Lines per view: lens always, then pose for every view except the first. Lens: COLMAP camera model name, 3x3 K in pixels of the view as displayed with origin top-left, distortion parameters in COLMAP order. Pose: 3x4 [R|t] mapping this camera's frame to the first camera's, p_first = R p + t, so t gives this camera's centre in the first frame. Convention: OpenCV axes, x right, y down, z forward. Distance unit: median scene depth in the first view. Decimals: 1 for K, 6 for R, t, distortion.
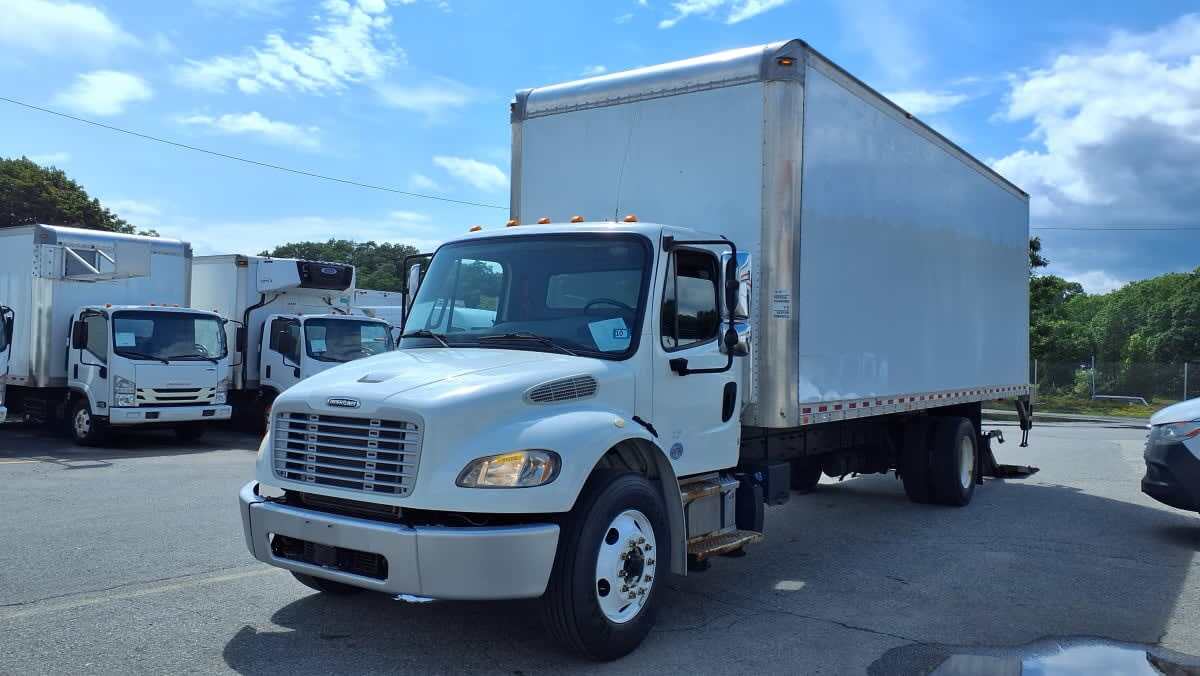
lens RADIAL K [[935.1, 0, 617.6], [0, 935.1, 331.2], [0, 0, 1]] dist [0.042841, 0.003504]
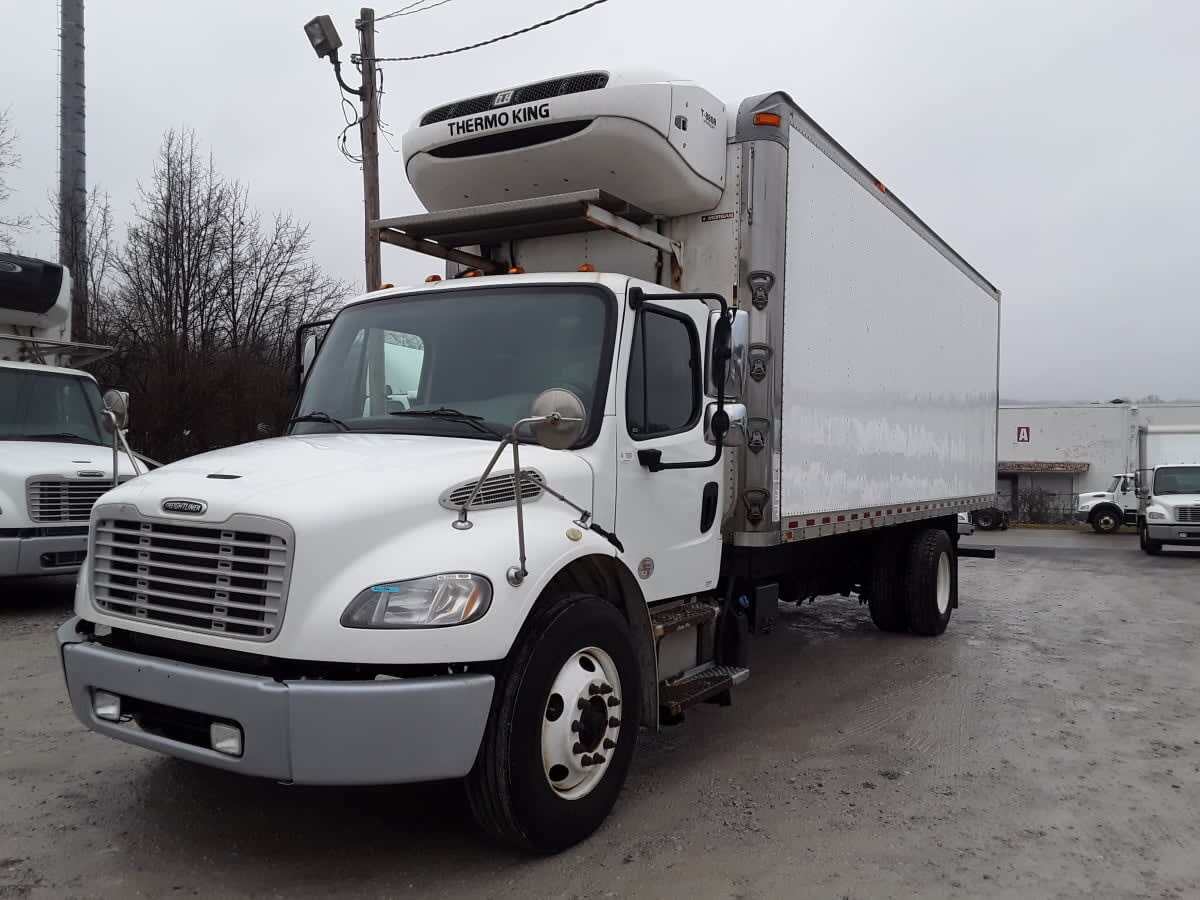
lens RADIAL K [[948.6, 0, 609.8], [0, 948.6, 460.3], [0, 0, 1]] dist [0.042194, -0.018409]
pose [[0.998462, 0.004815, 0.055224, -0.011066], [-0.006322, 0.999611, 0.027160, 0.019328], [-0.055072, -0.027467, 0.998105, 0.254619]]
